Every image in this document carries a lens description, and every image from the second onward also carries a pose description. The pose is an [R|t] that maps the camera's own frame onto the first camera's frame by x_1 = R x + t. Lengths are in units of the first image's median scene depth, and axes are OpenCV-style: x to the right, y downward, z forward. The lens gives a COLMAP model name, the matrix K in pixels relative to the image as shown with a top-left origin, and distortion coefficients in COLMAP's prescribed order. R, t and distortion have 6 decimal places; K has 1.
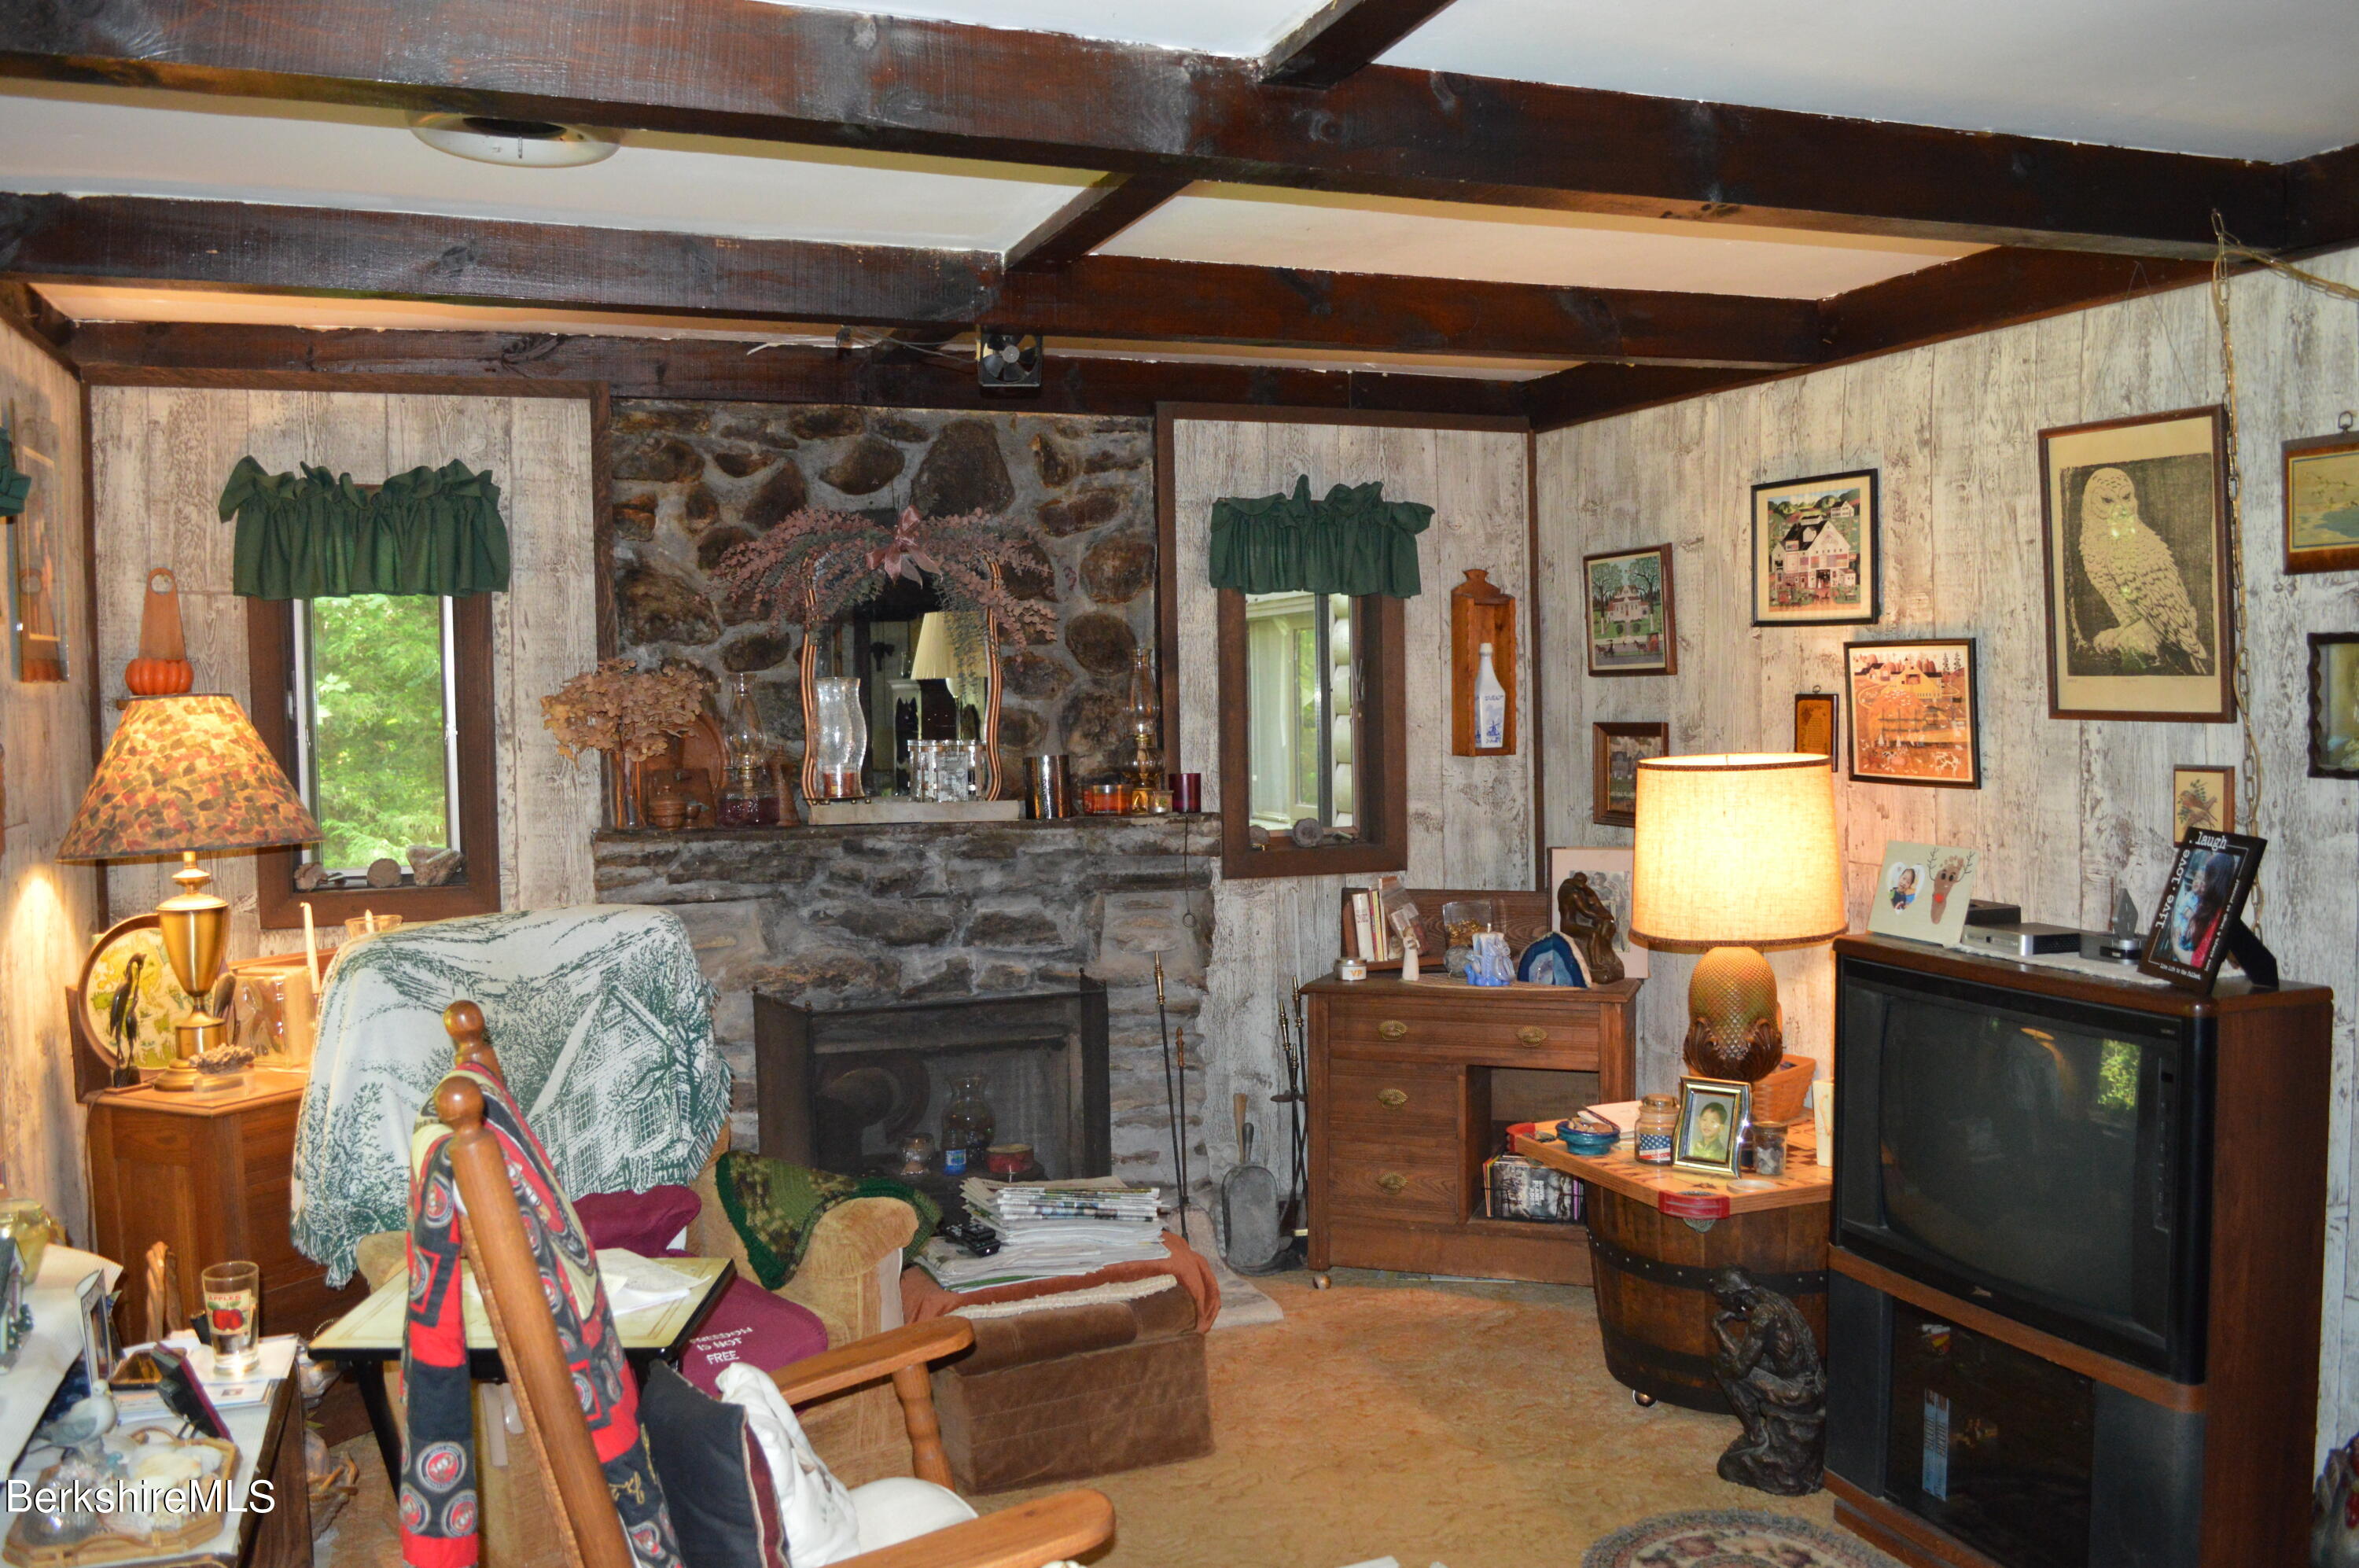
lens RADIAL K [[1884.7, 0, 1149.7], [0, 1884.7, 782.0], [0, 0, 1]] dist [-0.086420, 0.001710]
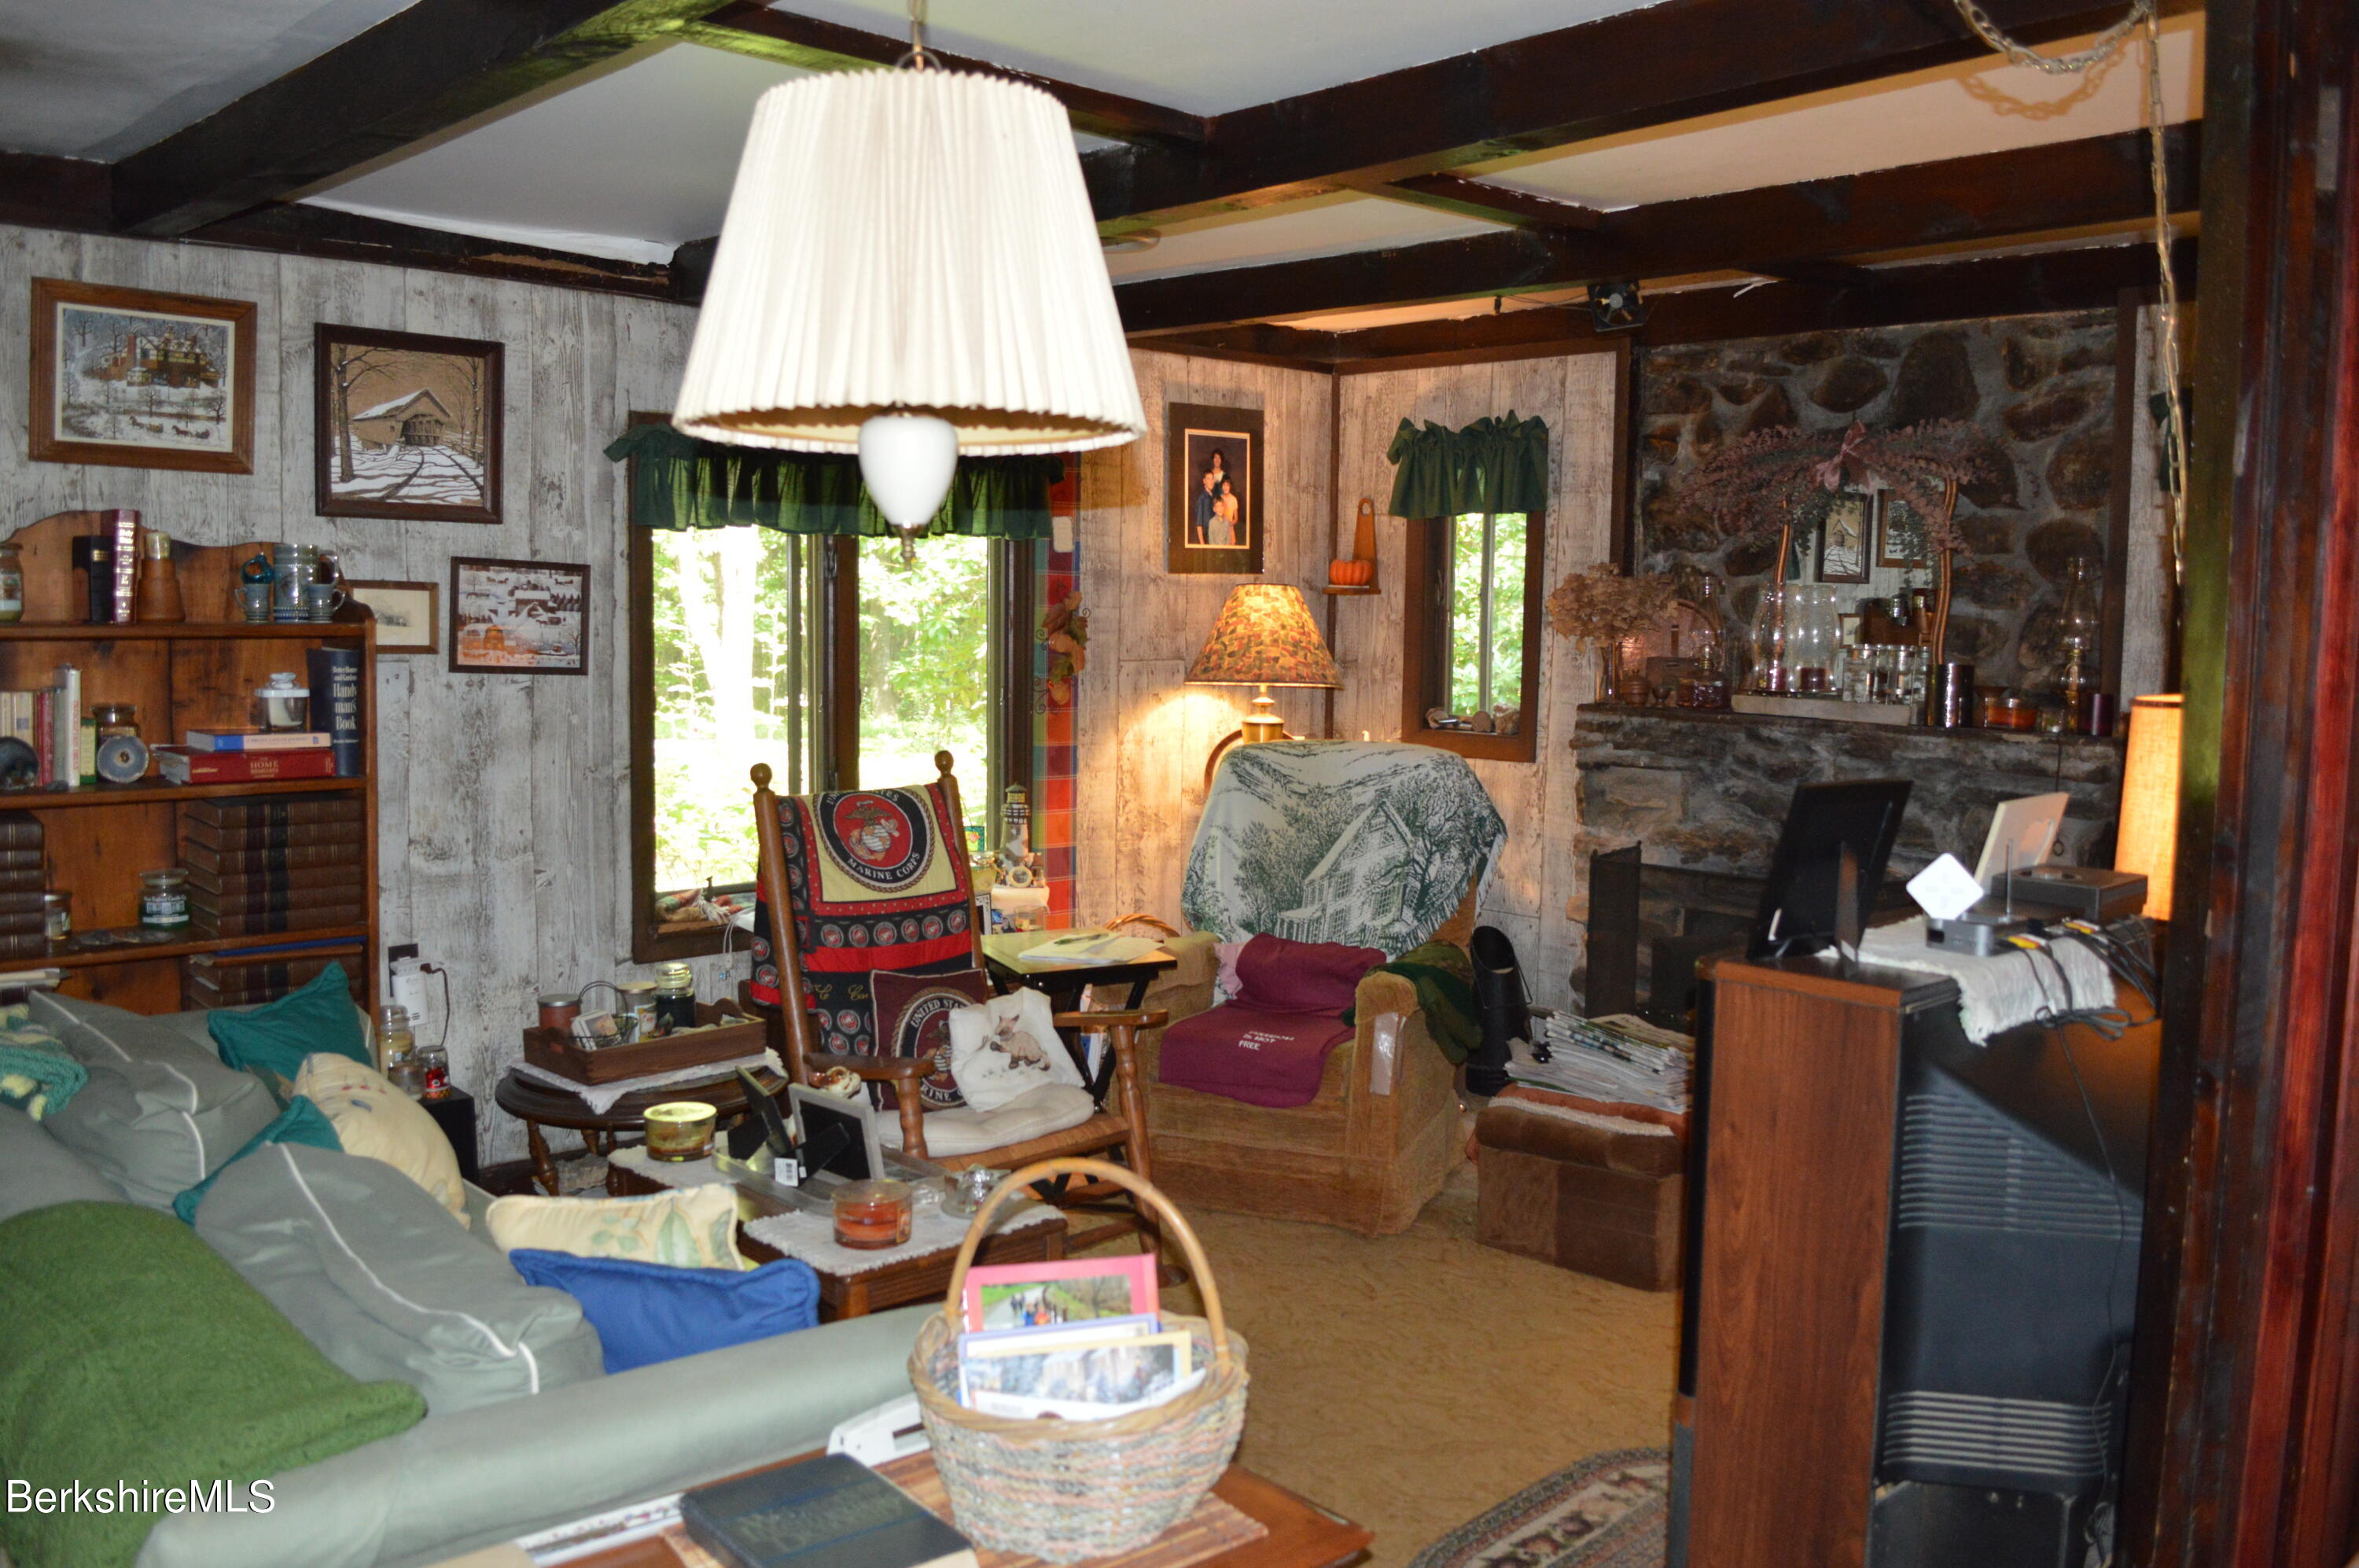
lens RADIAL K [[1884.7, 0, 1149.7], [0, 1884.7, 782.0], [0, 0, 1]] dist [-0.086420, 0.001710]
pose [[0.391751, 0.108306, -0.913675, 0.716549], [-0.061355, 0.993912, 0.091511, -0.016707], [0.918023, 0.020209, 0.396011, 0.232368]]
